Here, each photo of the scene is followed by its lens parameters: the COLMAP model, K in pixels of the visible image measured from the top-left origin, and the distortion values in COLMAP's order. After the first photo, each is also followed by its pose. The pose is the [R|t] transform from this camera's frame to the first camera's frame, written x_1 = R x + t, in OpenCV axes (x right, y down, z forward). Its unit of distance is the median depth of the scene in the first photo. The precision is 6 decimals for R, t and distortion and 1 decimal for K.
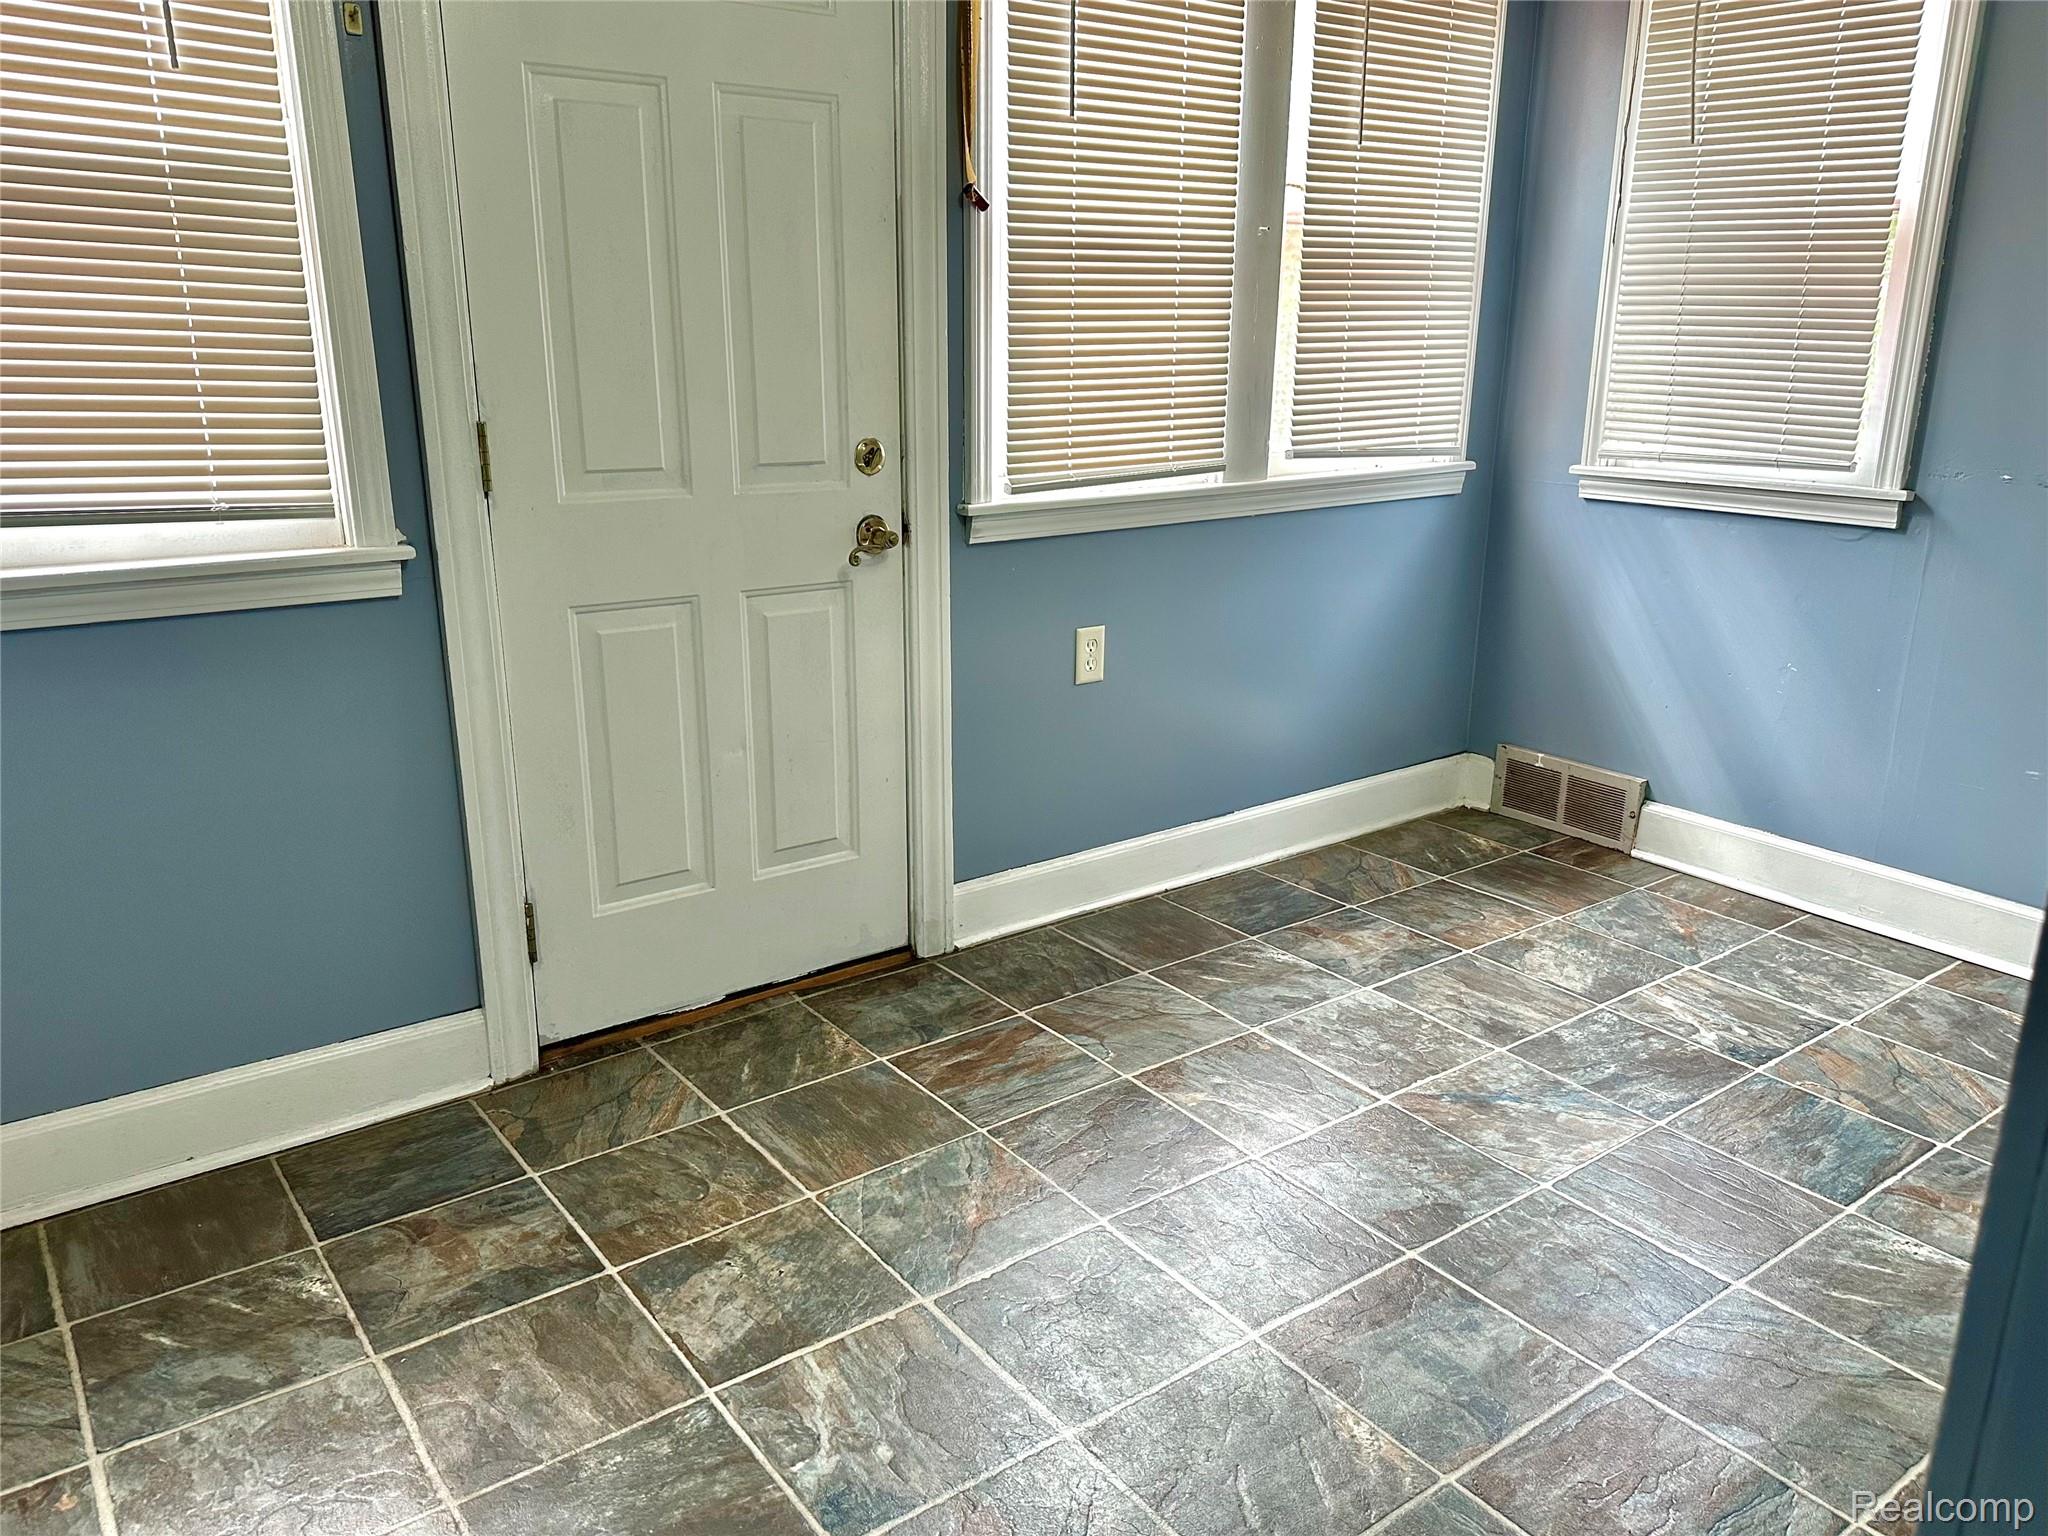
lens RADIAL K [[1587.5, 0, 1016.8], [0, 1587.5, 775.9], [0, 0, 1]] dist [0.014455, 0.001084]
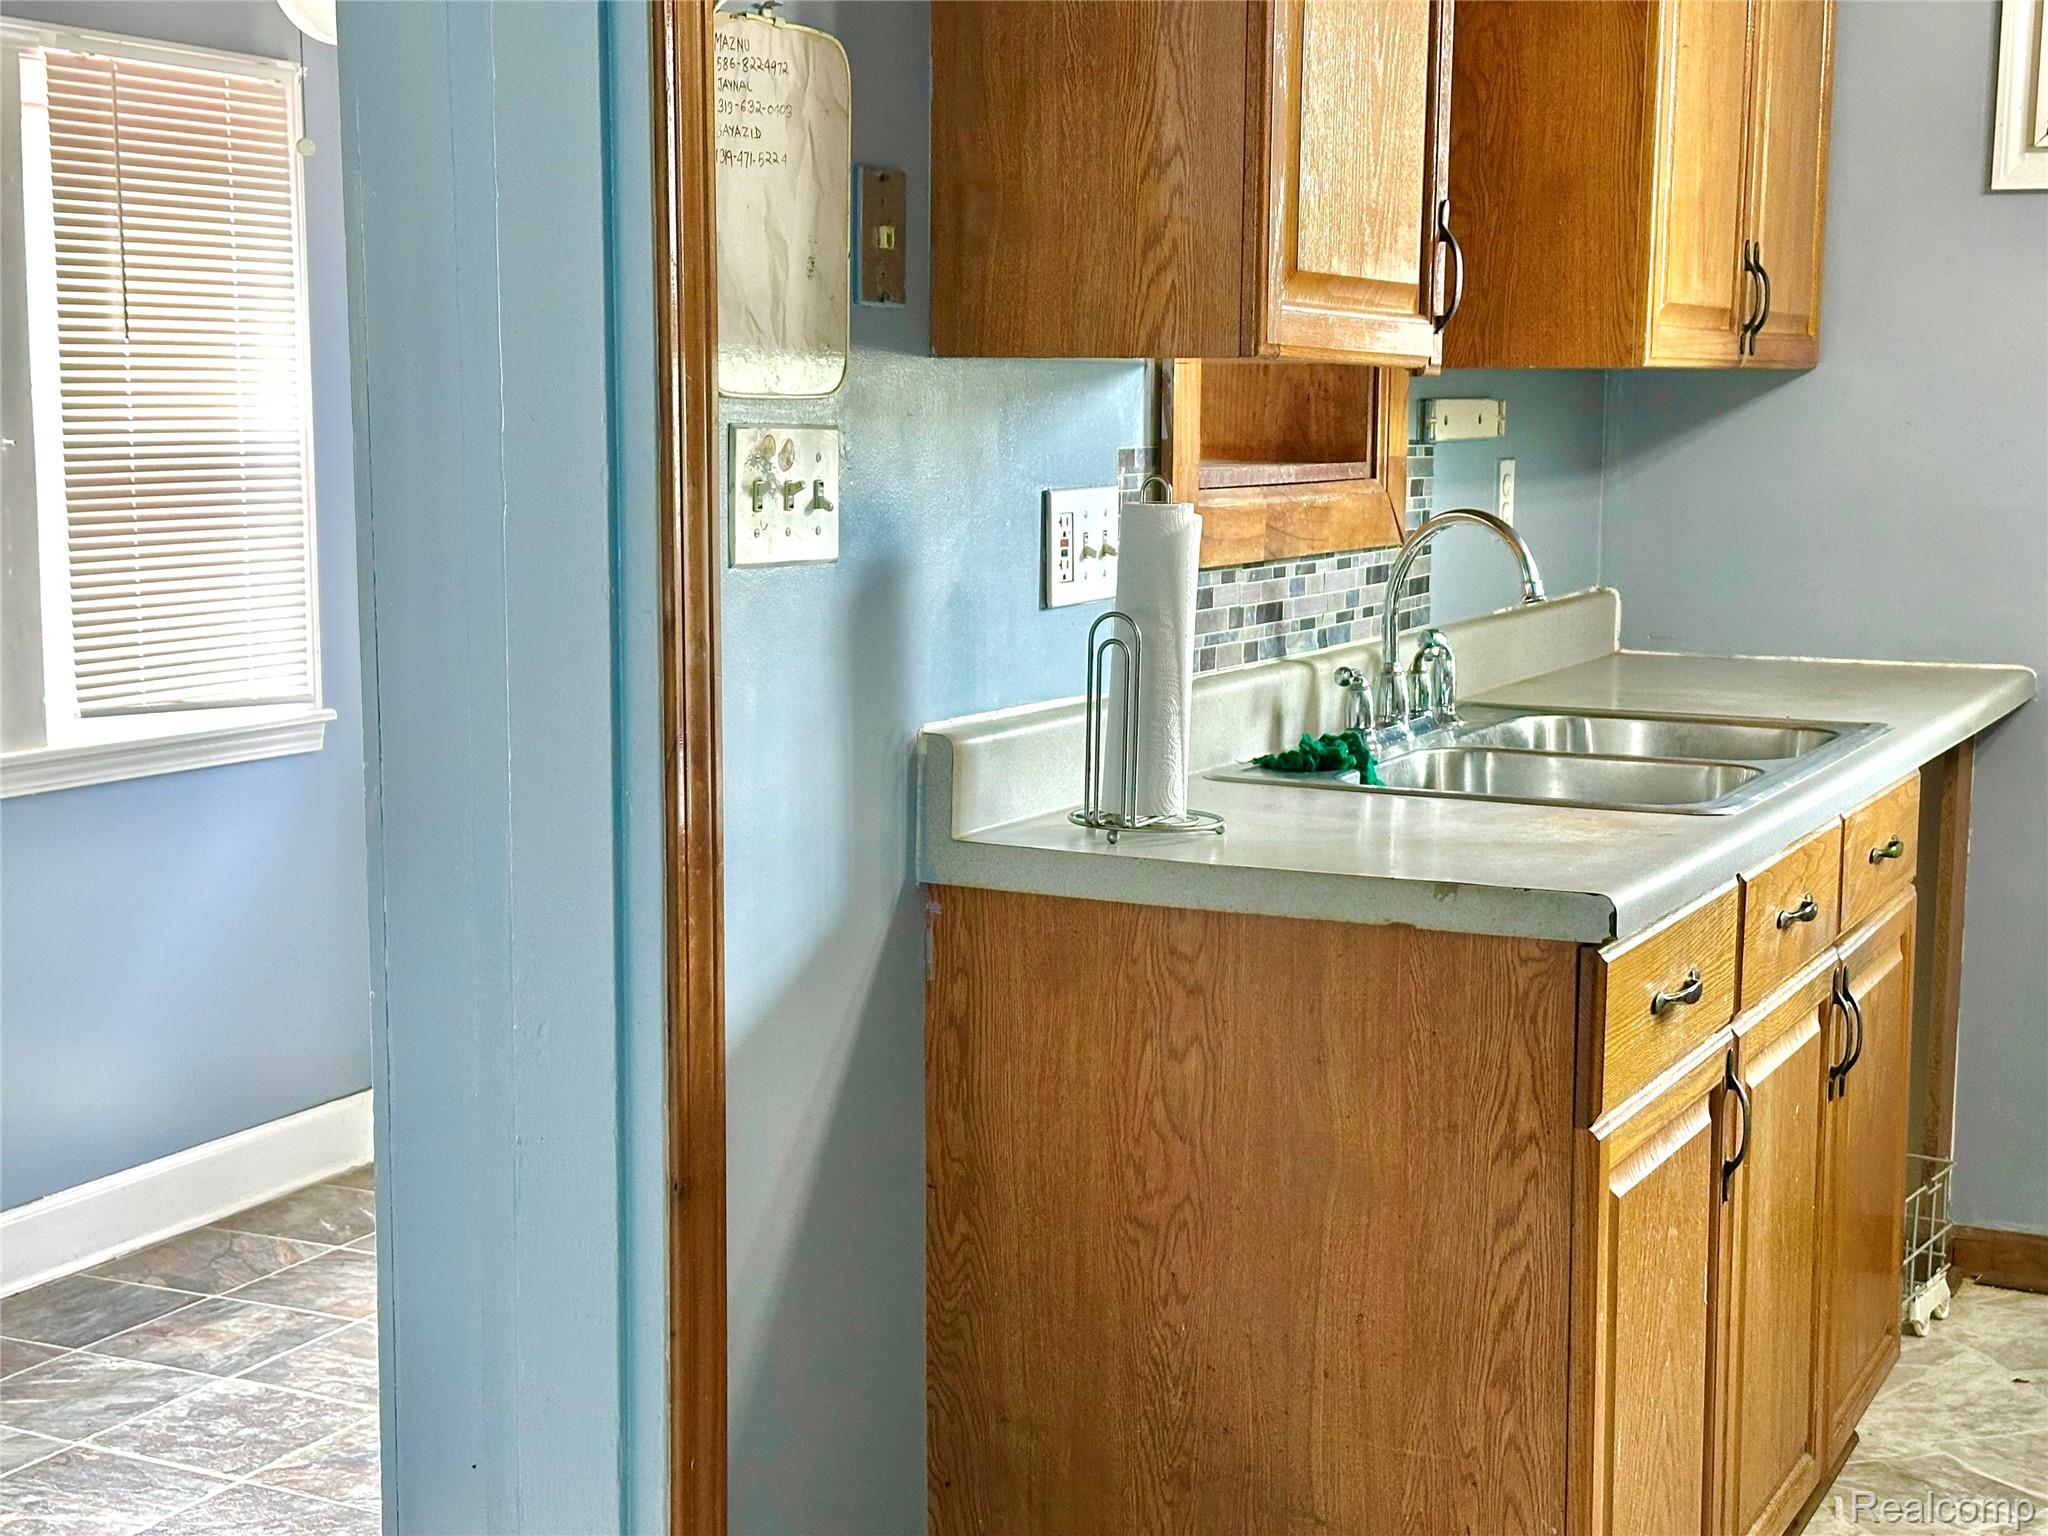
lens RADIAL K [[2899.0, 0, 1019.0], [0, 2899.0, 776.2], [0, 0, 1]] dist [0.098170, 0.000000]
pose [[0.898204, -0.066688, 0.434491, -0.041552], [0.130570, 0.984290, -0.118846, 0.060755], [-0.419739, 0.163479, 0.892801, -0.517417]]
